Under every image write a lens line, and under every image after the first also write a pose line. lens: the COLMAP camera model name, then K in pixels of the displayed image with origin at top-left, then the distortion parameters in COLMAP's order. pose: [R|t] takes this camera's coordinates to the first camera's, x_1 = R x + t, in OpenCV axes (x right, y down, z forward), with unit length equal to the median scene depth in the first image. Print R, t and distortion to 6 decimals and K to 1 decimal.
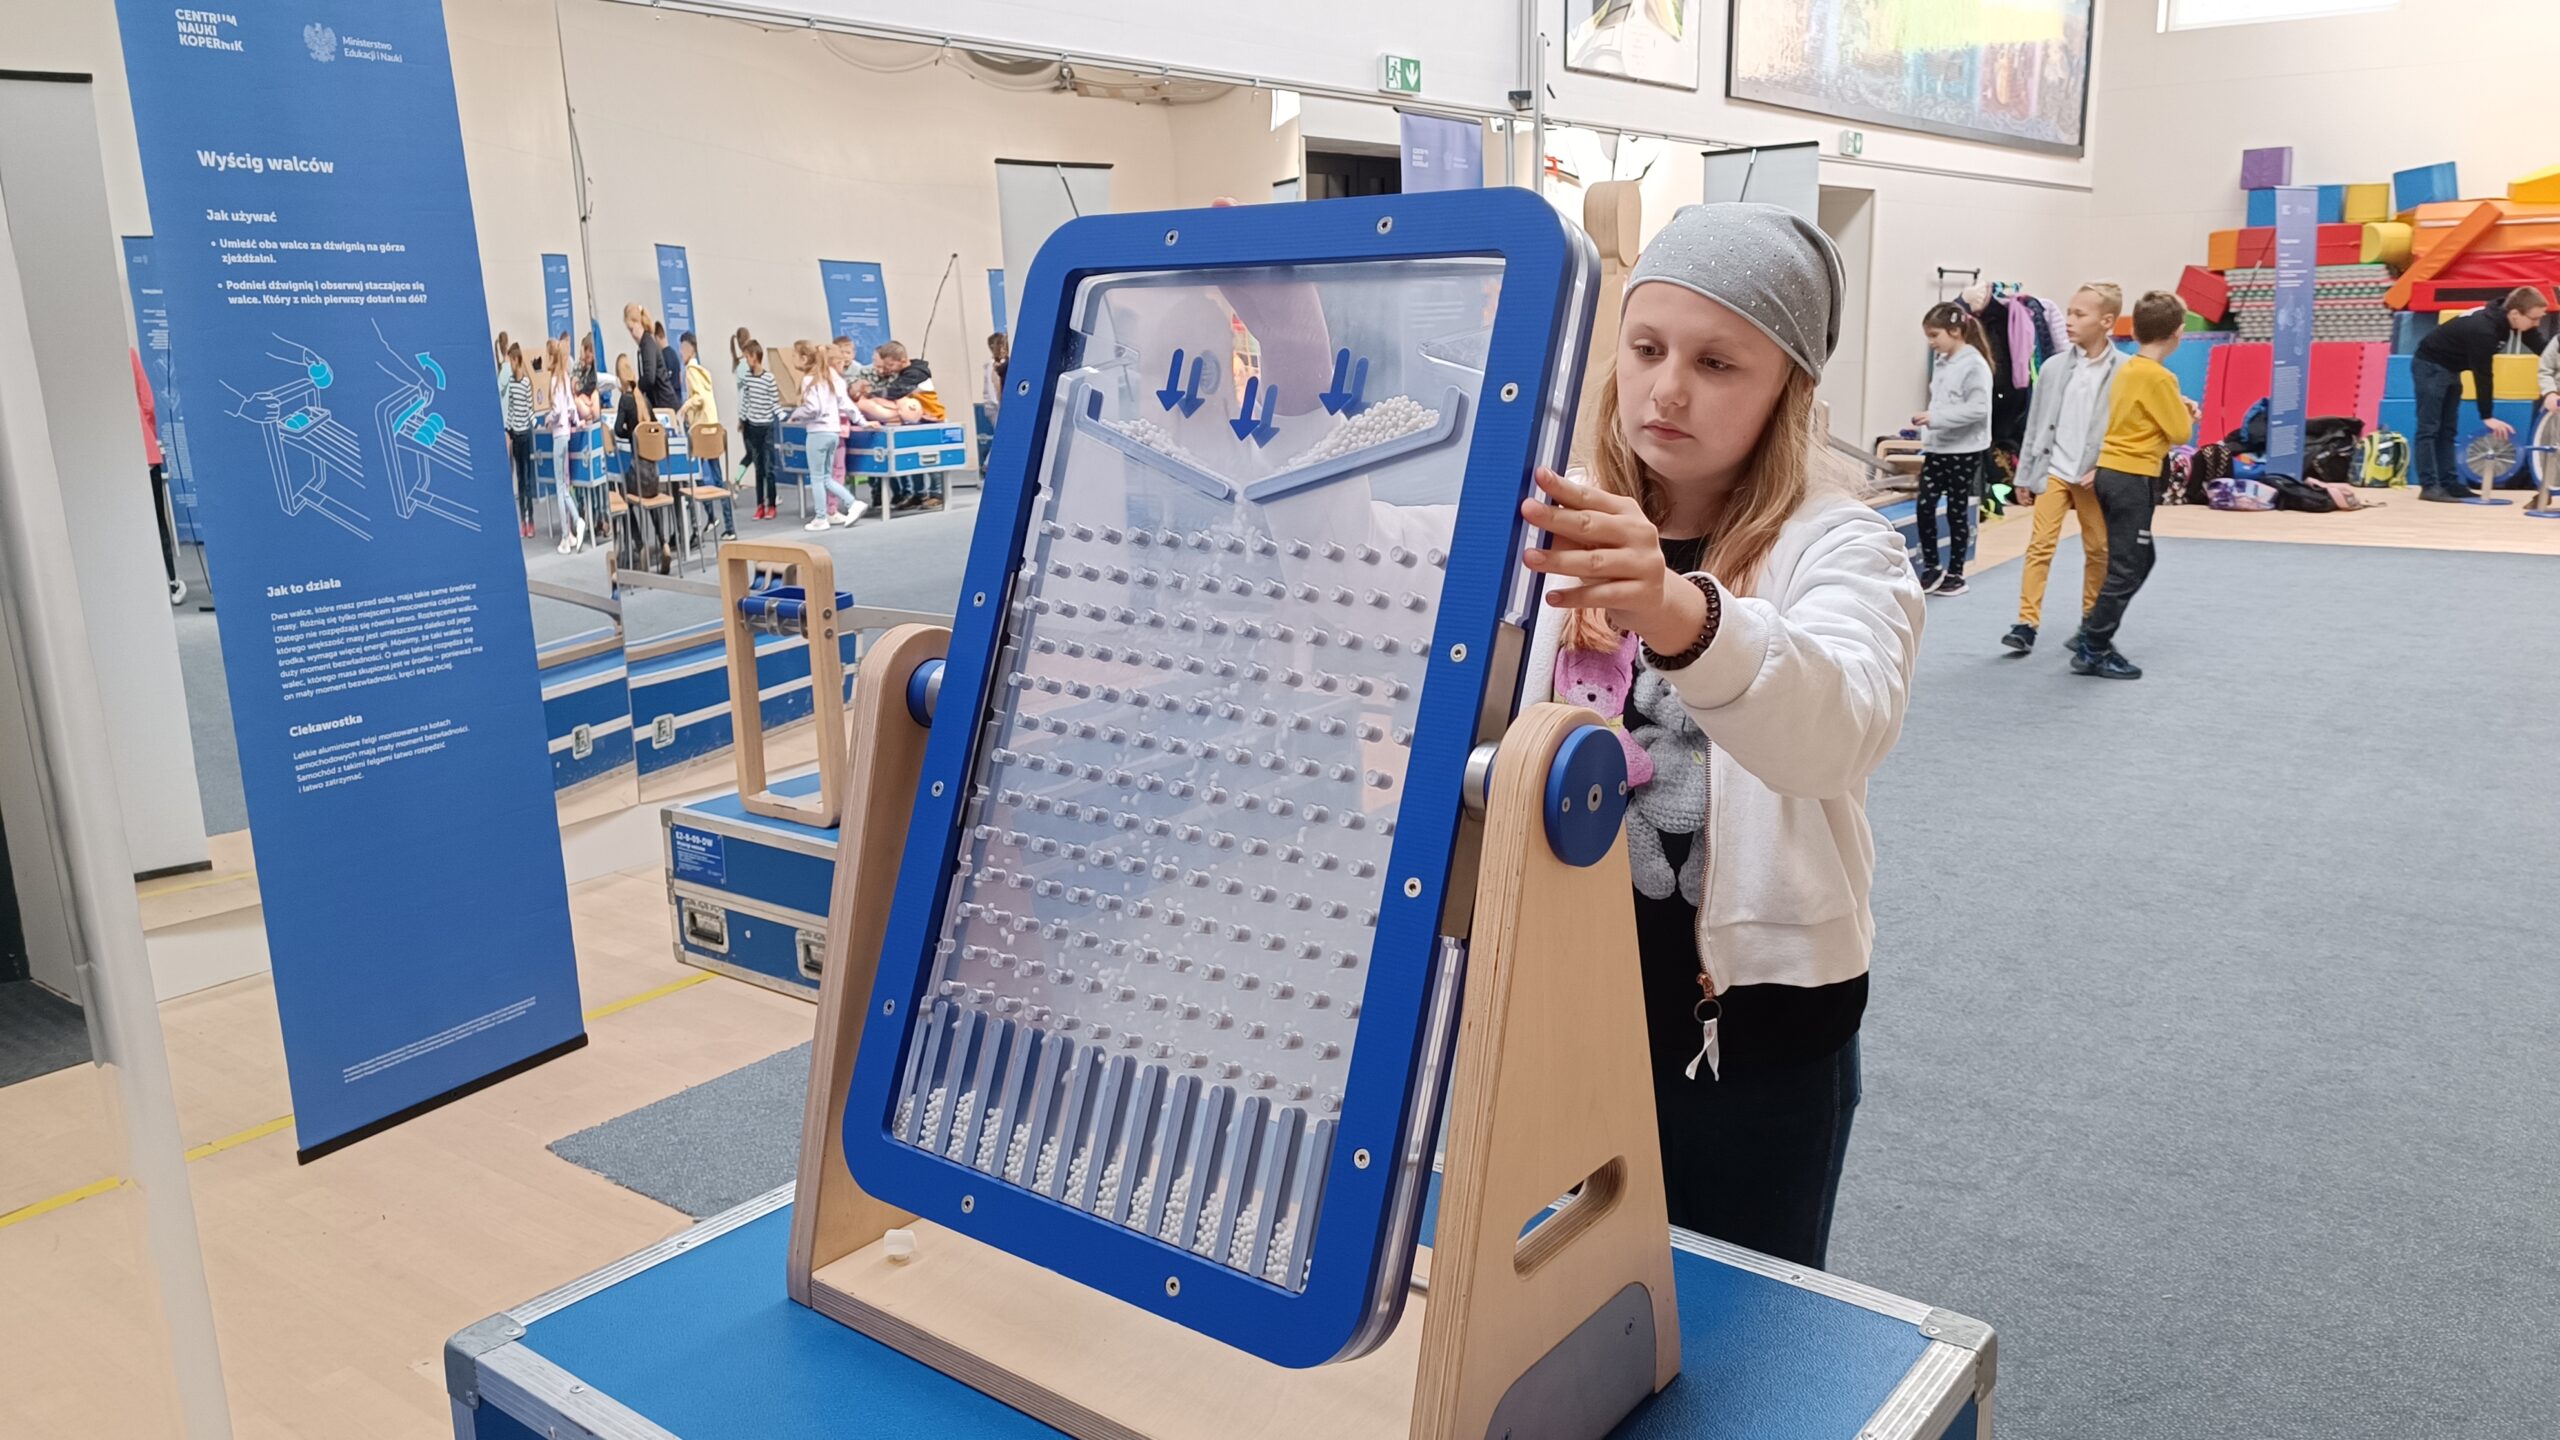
lens RADIAL K [[1845.8, 0, 1217.8], [0, 1845.8, 676.2], [0, 0, 1]] dist [0.060829, -0.060498]
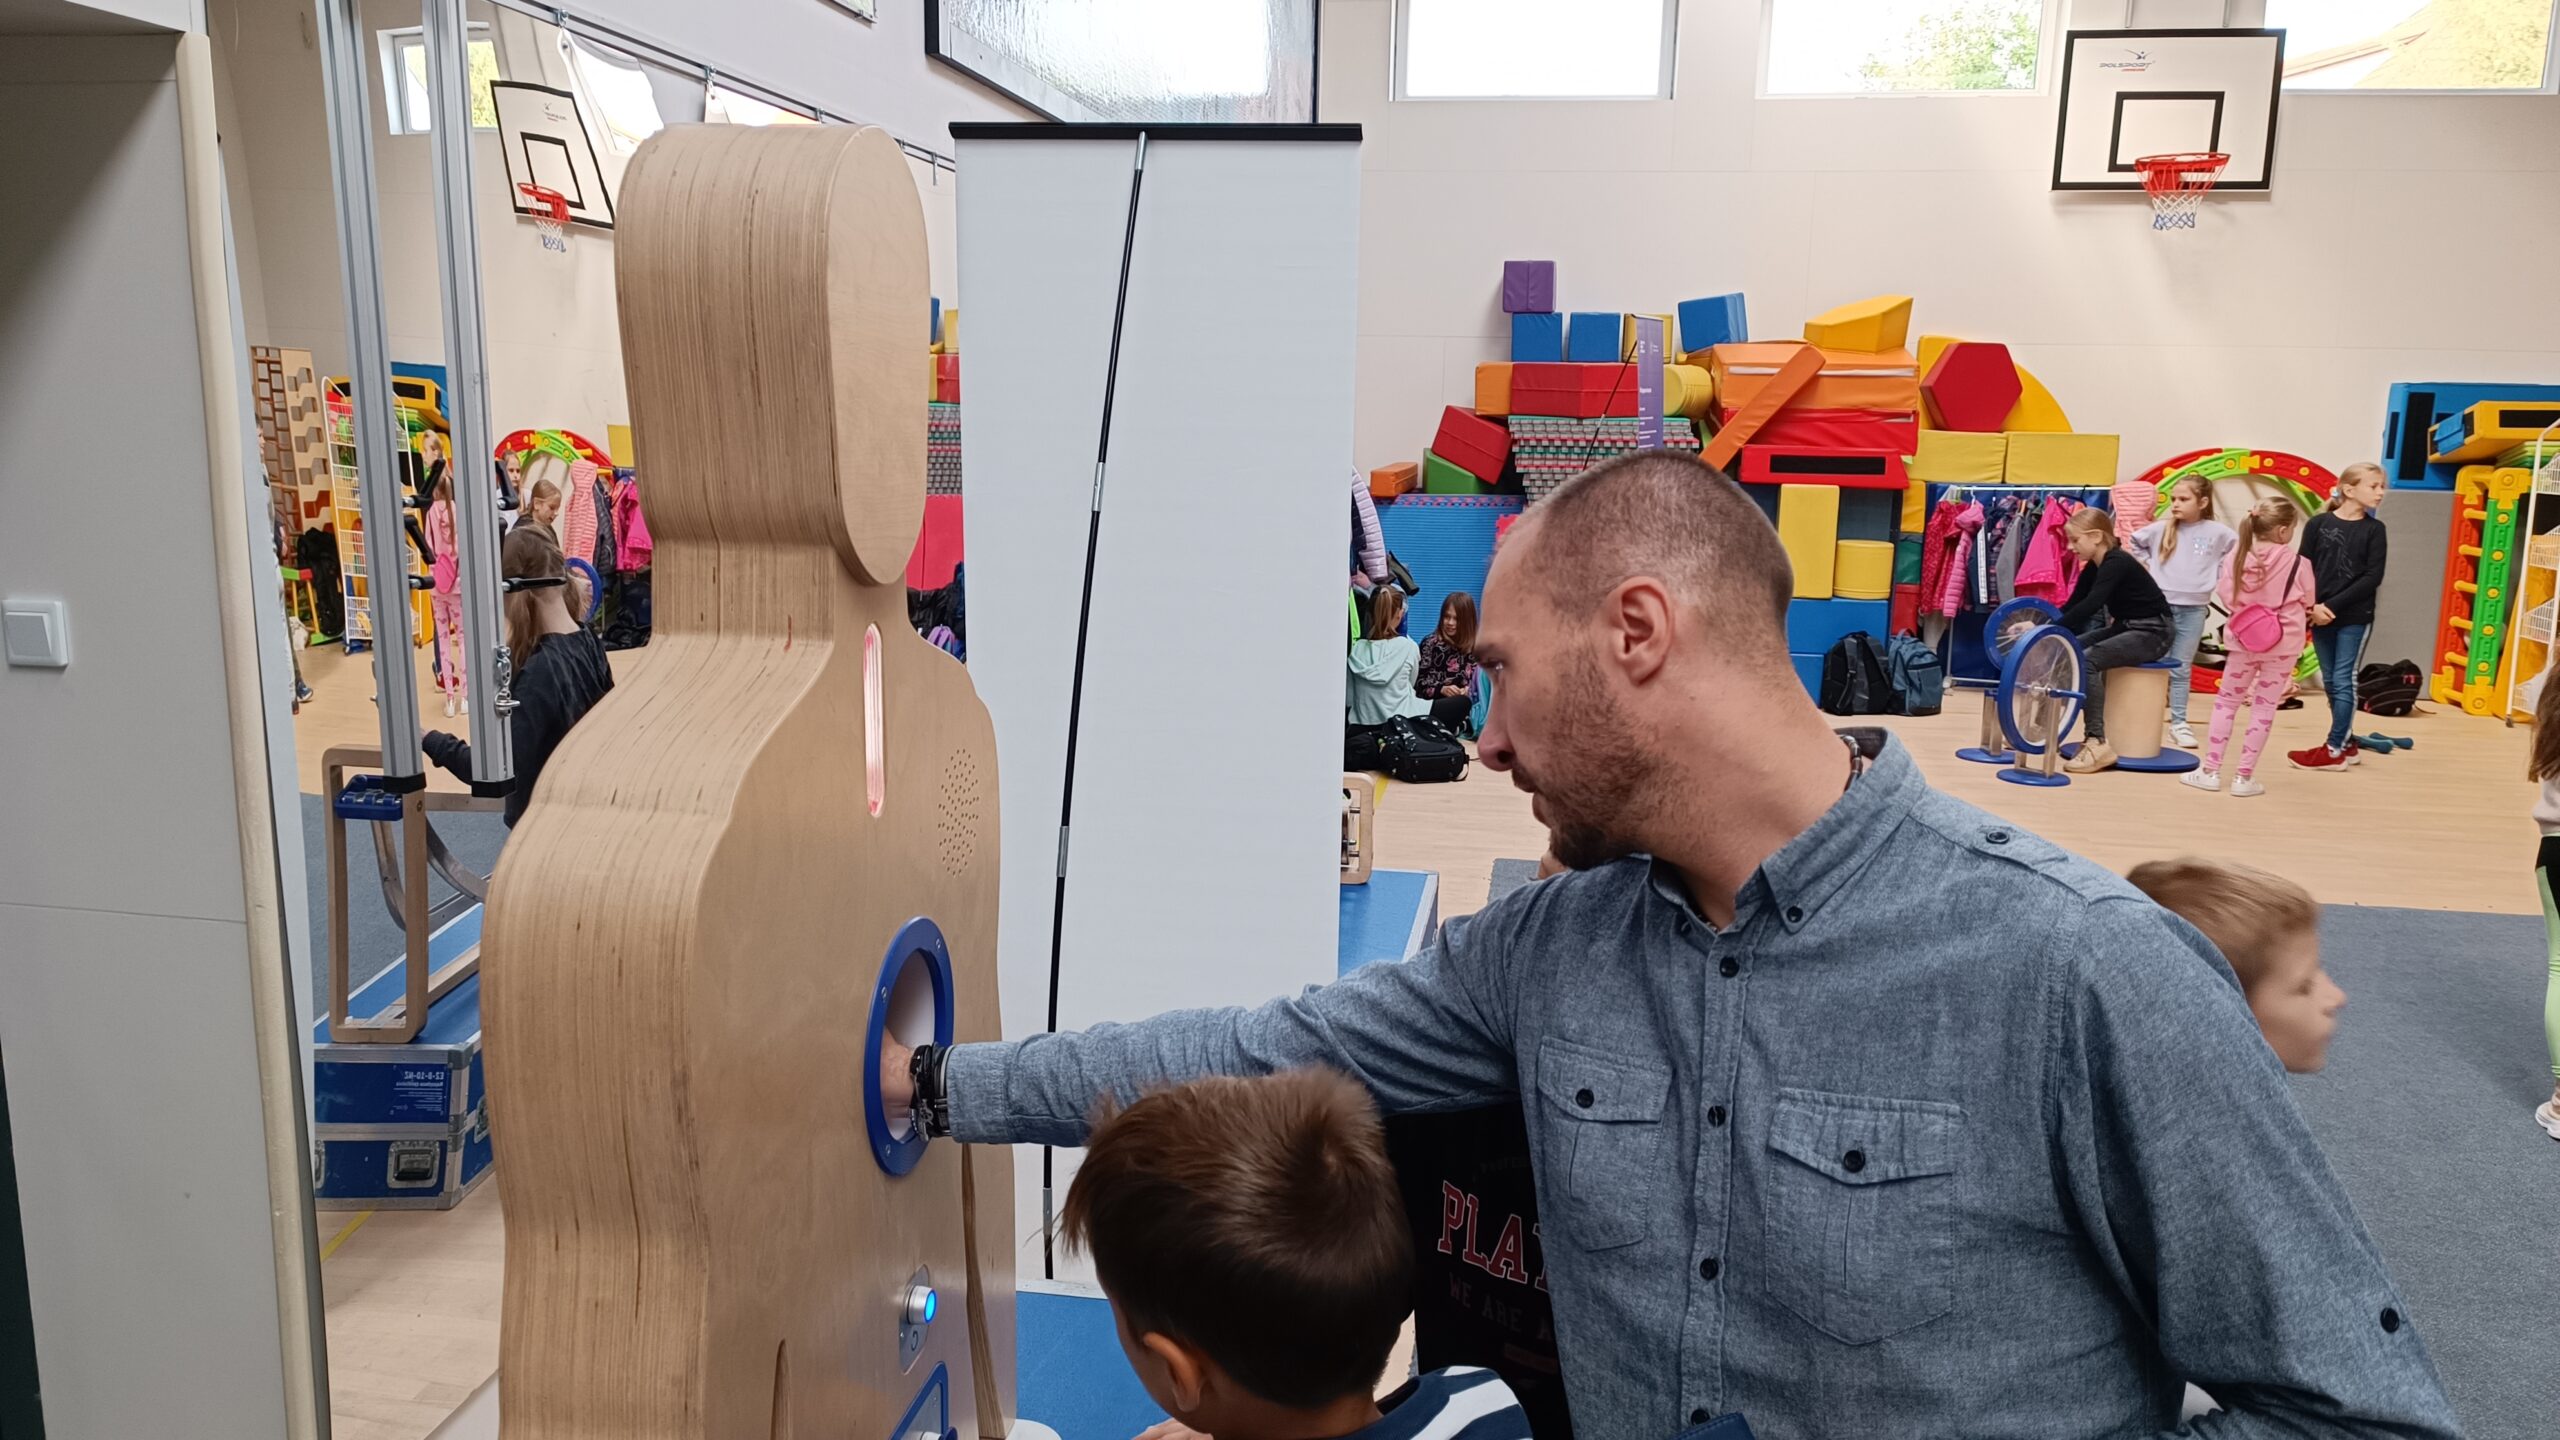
lens RADIAL K [[1845.8, 0, 1281.2], [0, 1845.8, 702.3], [0, 0, 1]] dist [0.060829, -0.060498]
pose [[0.869096, -0.048714, 0.492239, 0.249931], [0.060635, 0.998126, -0.008279, -0.310104], [-0.490913, 0.037042, 0.870421, 1.213909]]
